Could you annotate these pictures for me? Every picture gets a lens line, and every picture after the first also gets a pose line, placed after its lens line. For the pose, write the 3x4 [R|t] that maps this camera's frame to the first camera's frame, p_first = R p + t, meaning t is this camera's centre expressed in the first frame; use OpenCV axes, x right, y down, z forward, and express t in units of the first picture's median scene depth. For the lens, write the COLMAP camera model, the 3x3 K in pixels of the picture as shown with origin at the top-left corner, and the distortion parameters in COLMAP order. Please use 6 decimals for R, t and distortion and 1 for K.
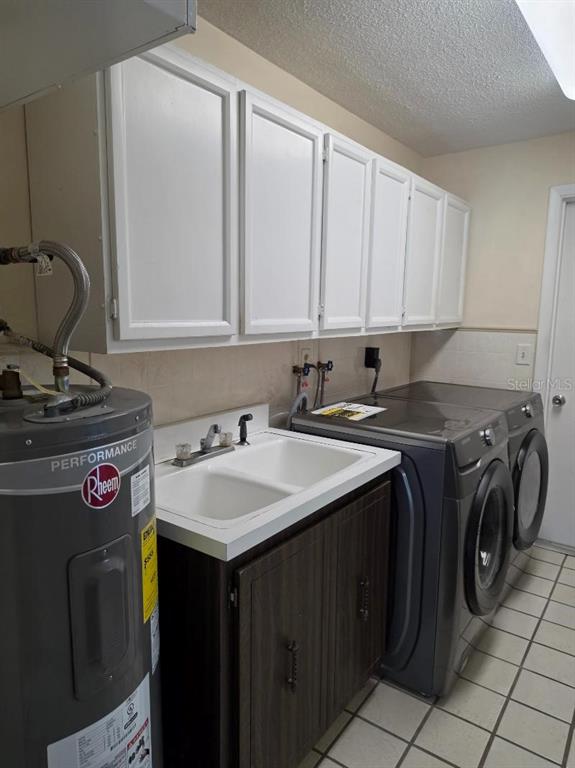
lens RADIAL K [[505.8, 0, 292.1], [0, 505.8, 379.8], [0, 0, 1]] dist [0.040542, -0.020786]
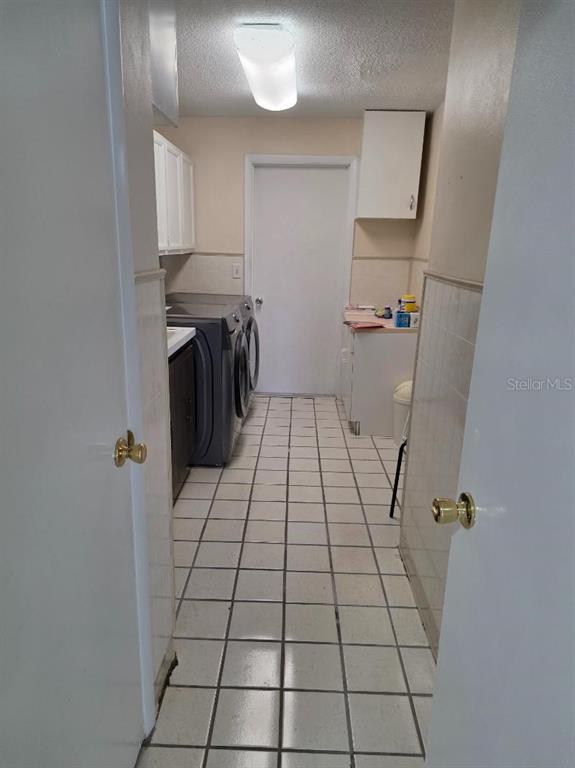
lens RADIAL K [[505.8, 0, 284.2], [0, 505.8, 383.0], [0, 0, 1]] dist [0.040542, -0.020786]
pose [[0.828007, -0.142966, 0.542186, -0.301042], [0.065222, 0.984942, 0.160110, 0.047110], [-0.556912, -0.097209, 0.824863, -0.352328]]
